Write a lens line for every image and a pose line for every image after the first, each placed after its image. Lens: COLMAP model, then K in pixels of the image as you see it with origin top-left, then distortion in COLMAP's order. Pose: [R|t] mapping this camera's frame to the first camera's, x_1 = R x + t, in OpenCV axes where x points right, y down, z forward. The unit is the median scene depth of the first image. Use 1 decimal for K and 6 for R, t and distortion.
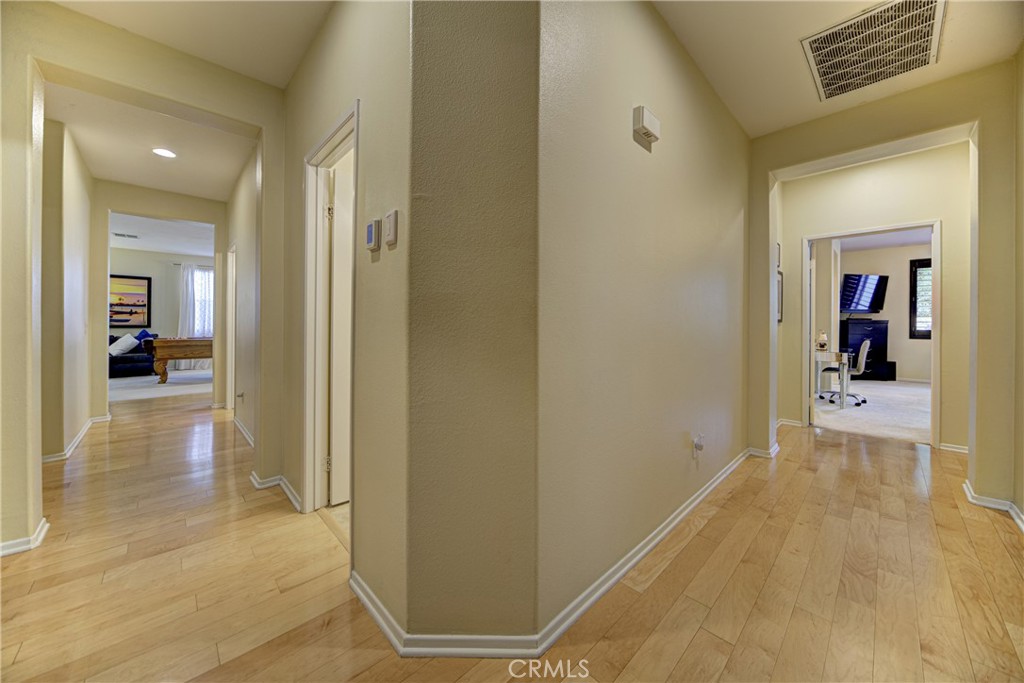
lens RADIAL K [[366.8, 0, 513.0], [0, 366.8, 320.3], [0, 0, 1]] dist [-0.009113, 0.000018]
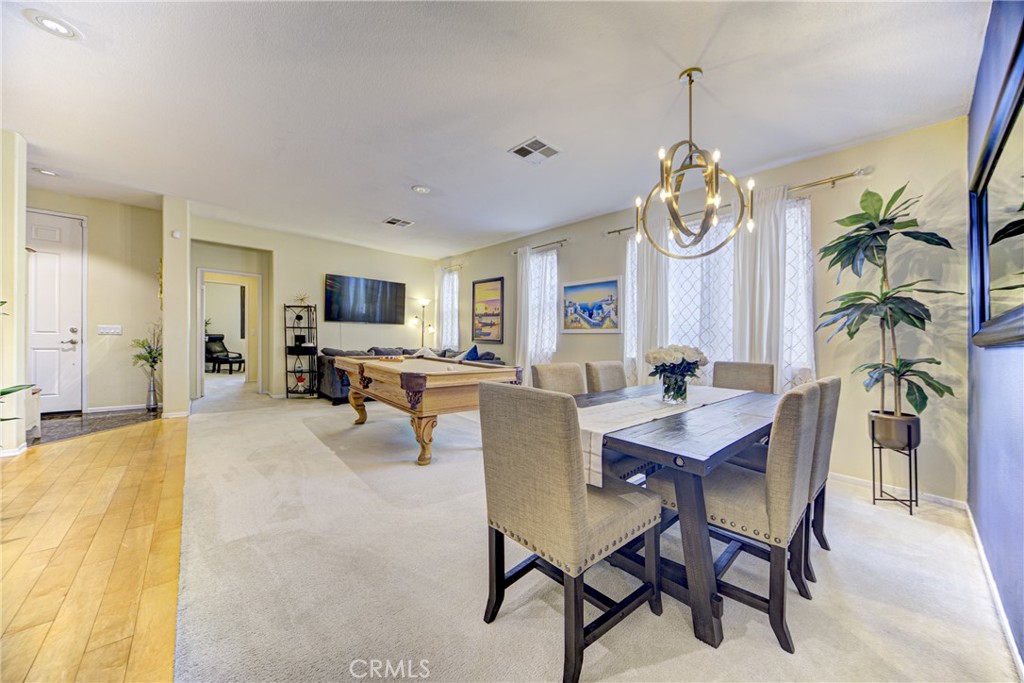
lens RADIAL K [[366.8, 0, 514.0], [0, 366.8, 347.1], [0, 0, 1]] dist [-0.009113, 0.000018]
pose [[-0.081085, 0.019439, -0.996518, -0.238938], [-0.009060, 0.999754, 0.020239, 0.013116], [0.996666, 0.010669, -0.080889, 1.105719]]
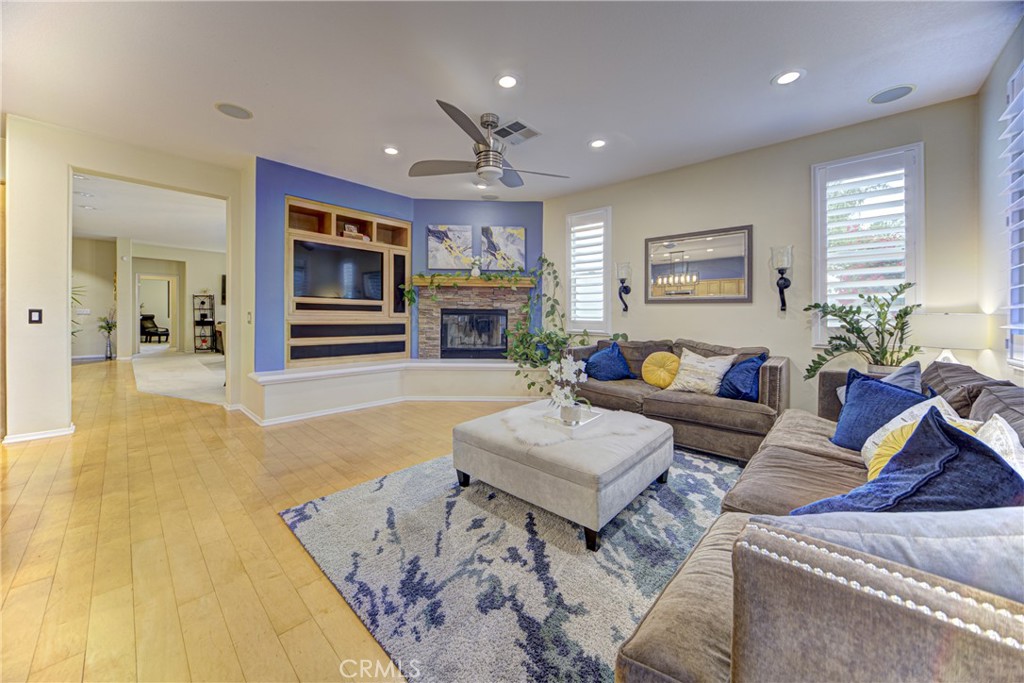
lens RADIAL K [[366.8, 0, 501.0], [0, 366.8, 321.2], [0, 0, 1]] dist [-0.009113, 0.000018]
pose [[0.002940, 0.006477, -0.999975, 0.253596], [0.008770, 0.999940, 0.006503, 0.032813], [0.999957, -0.008789, 0.002883, 1.582305]]
